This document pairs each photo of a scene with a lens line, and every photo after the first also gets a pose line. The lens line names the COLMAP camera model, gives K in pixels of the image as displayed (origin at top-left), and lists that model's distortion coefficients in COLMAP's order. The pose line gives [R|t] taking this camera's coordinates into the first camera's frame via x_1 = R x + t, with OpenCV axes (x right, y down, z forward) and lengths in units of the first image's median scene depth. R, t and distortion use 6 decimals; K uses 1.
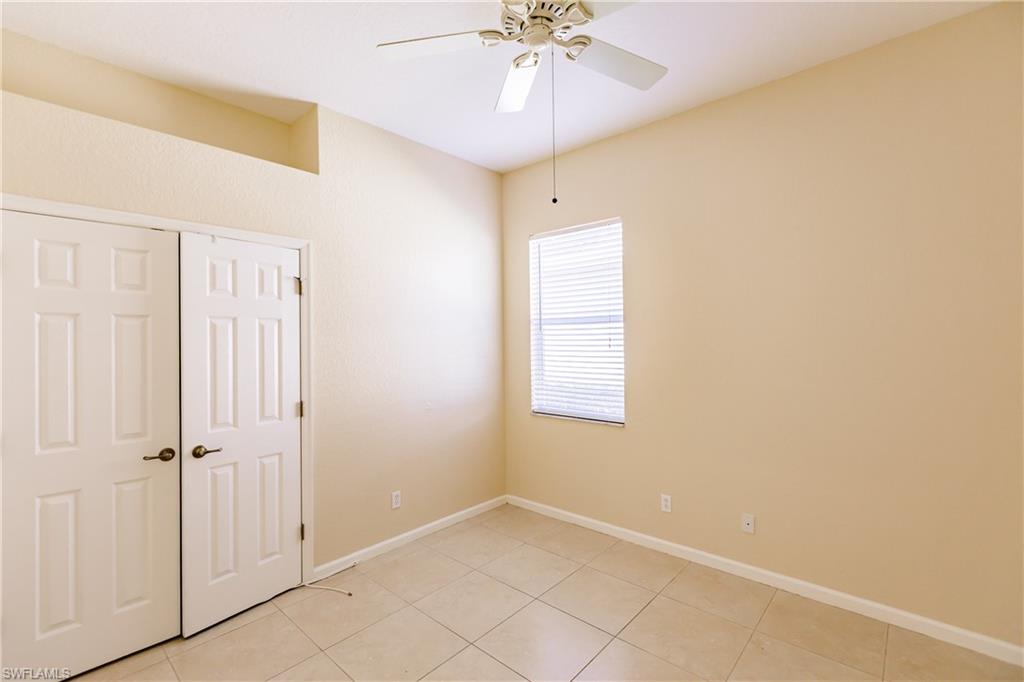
lens RADIAL K [[454.3, 0, 509.0], [0, 454.3, 337.6], [0, 0, 1]] dist [-0.003067, -0.001144]
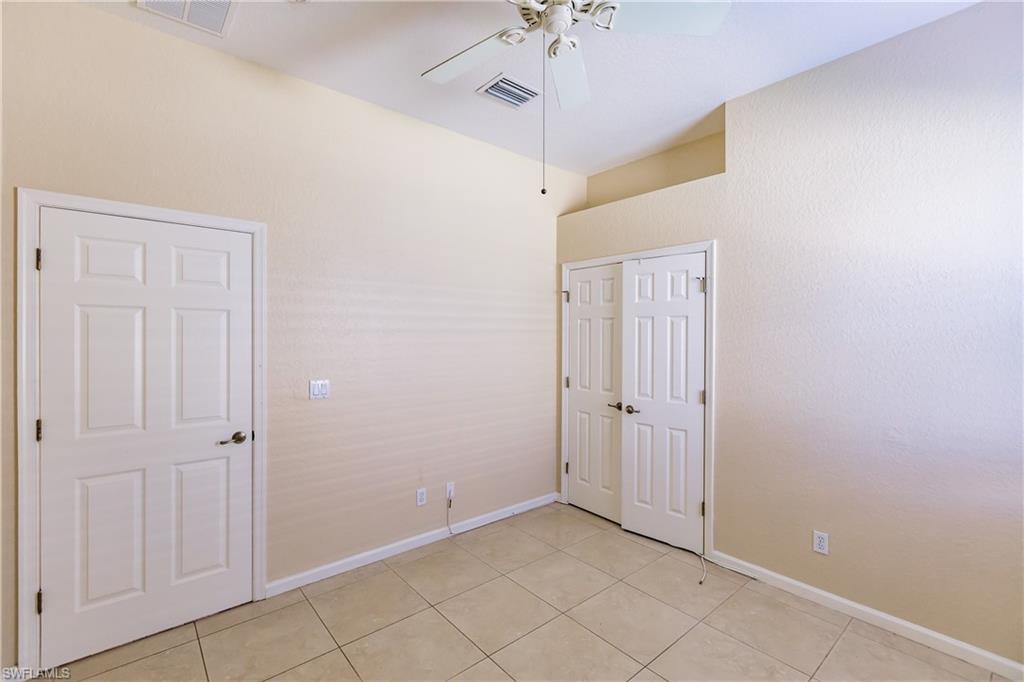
lens RADIAL K [[454.3, 0, 509.0], [0, 454.3, 337.6], [0, 0, 1]] dist [-0.003067, -0.001144]
pose [[-0.146627, 0.019689, -0.988996, 0.778452], [0.001475, 0.999805, 0.019685, -0.009764], [0.989191, 0.001427, -0.146627, 0.782392]]
